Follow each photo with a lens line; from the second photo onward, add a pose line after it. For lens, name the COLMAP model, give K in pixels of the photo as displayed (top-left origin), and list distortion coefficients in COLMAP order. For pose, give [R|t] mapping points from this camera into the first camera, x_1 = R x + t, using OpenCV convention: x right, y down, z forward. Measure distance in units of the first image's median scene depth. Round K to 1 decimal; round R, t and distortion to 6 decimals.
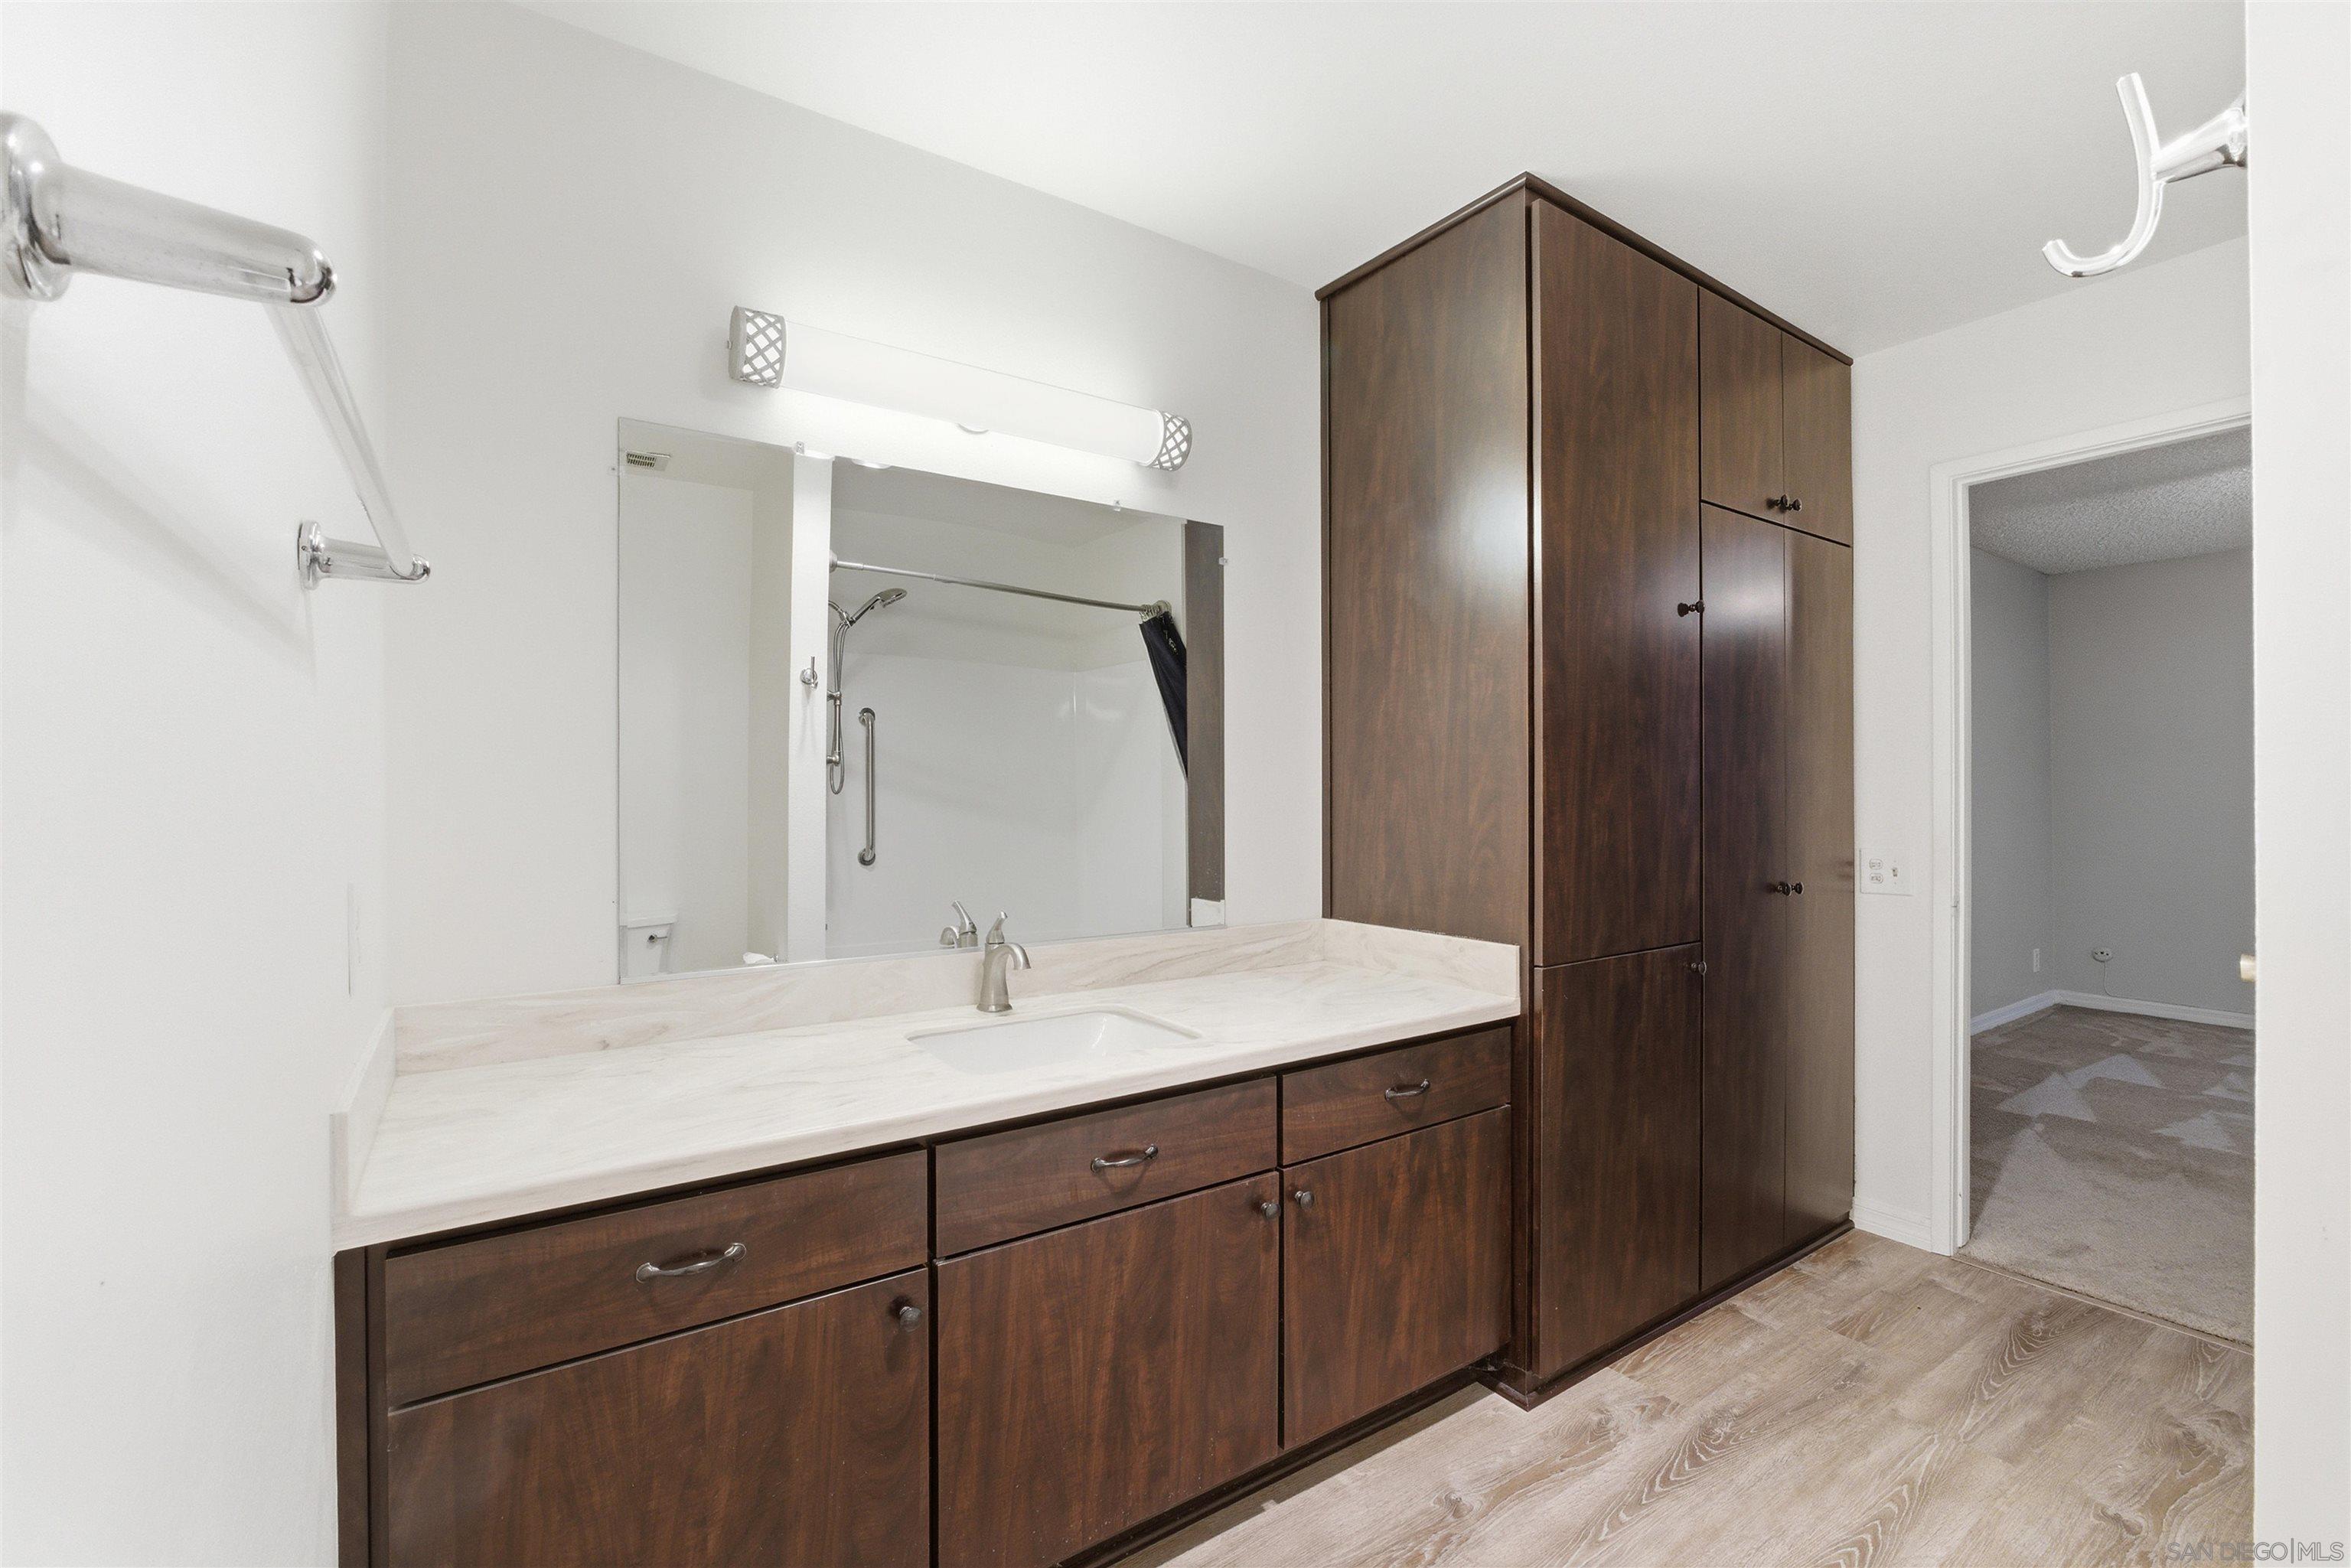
lens RADIAL K [[998.4, 0, 1172.0], [0, 998.4, 780.6], [0, 0, 1]] dist [-0.020680, 0.008563]
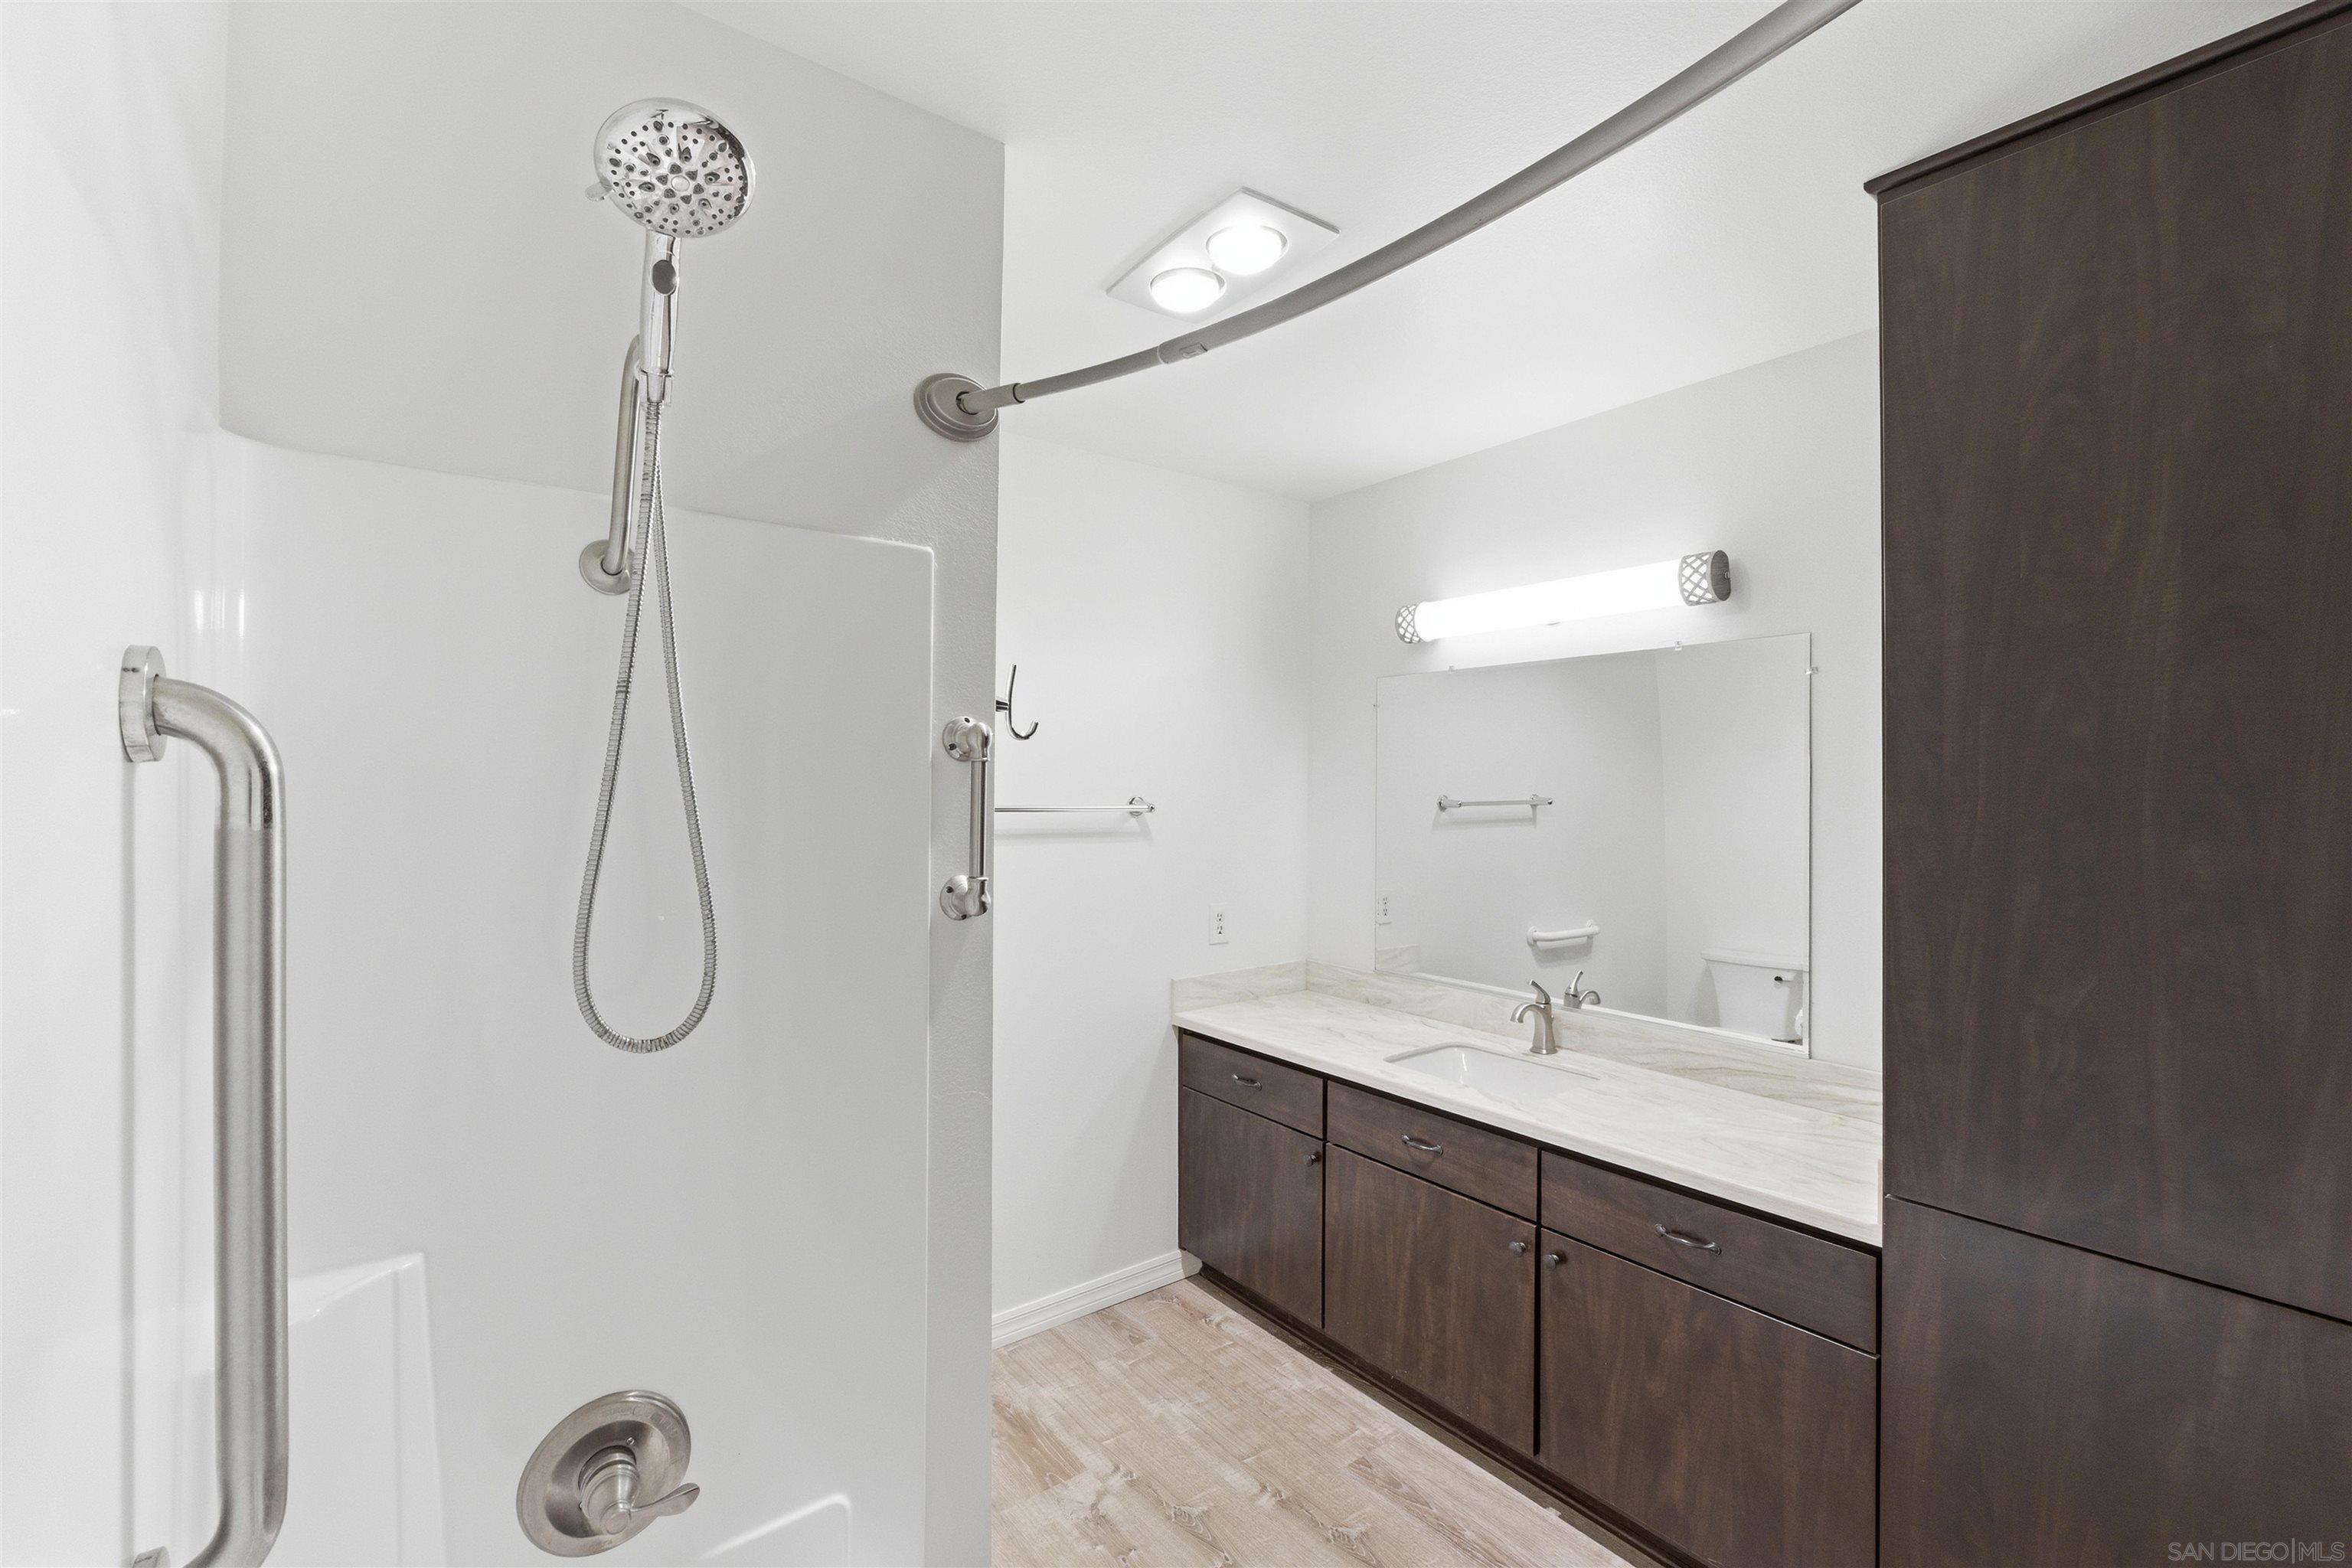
lens RADIAL K [[998.8, 0, 1172.5], [0, 998.8, 780.6], [0, 0, 1]] dist [-0.020680, 0.008563]
pose [[0.061242, -0.004045, -0.998115, 1.335462], [-0.000280, 0.999992, -0.004069, -0.154553], [0.998123, 0.000529, 0.061241, 0.490908]]
